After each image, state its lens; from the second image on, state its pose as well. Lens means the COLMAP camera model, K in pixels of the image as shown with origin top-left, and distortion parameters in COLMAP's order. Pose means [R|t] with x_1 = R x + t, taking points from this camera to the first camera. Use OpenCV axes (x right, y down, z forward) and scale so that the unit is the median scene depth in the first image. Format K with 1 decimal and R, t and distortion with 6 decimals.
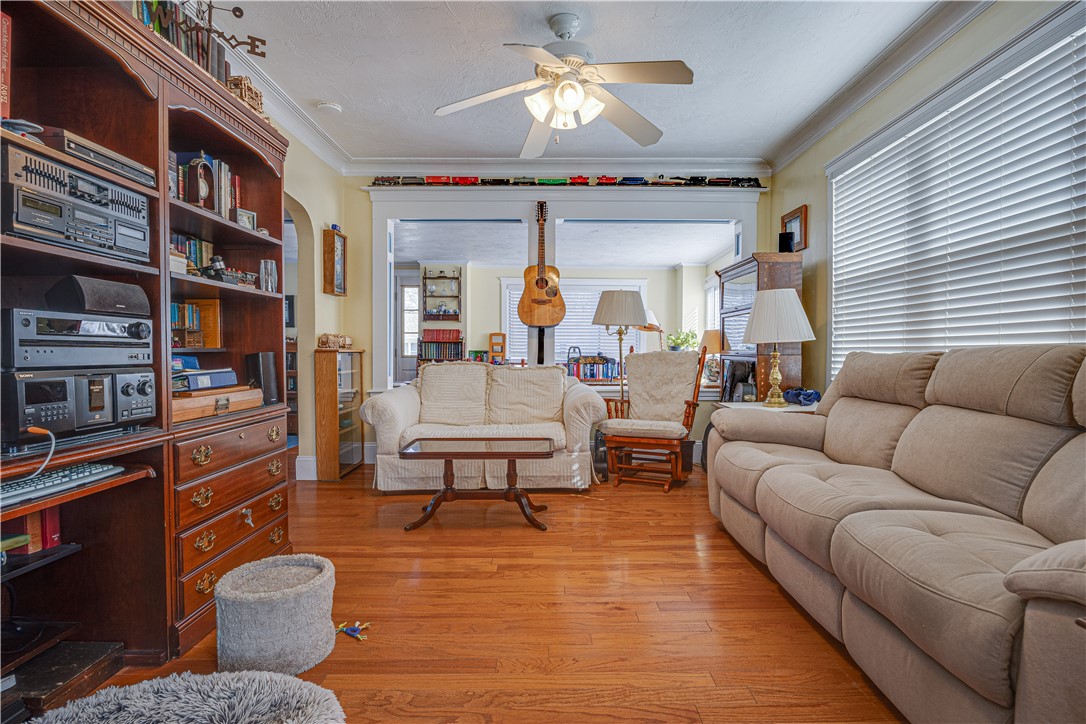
lens RADIAL K [[539.4, 0, 542.8], [0, 539.4, 353.0], [0, 0, 1]] dist [-0.003706, 0.000265]
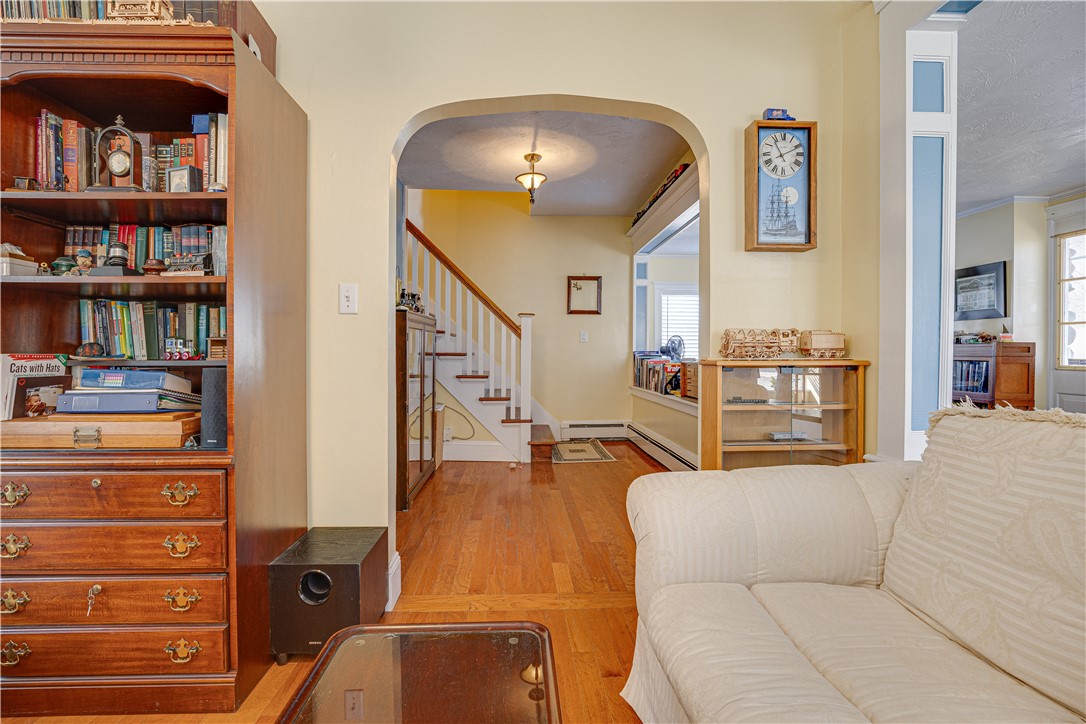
lens RADIAL K [[539.4, 0, 542.8], [0, 539.4, 353.0], [0, 0, 1]] dist [-0.003706, 0.000265]
pose [[0.048971, -0.004644, -0.998789, 0.192088], [-0.008864, 0.999948, -0.005084, -0.022627], [0.998761, 0.009102, 0.048928, 1.539150]]
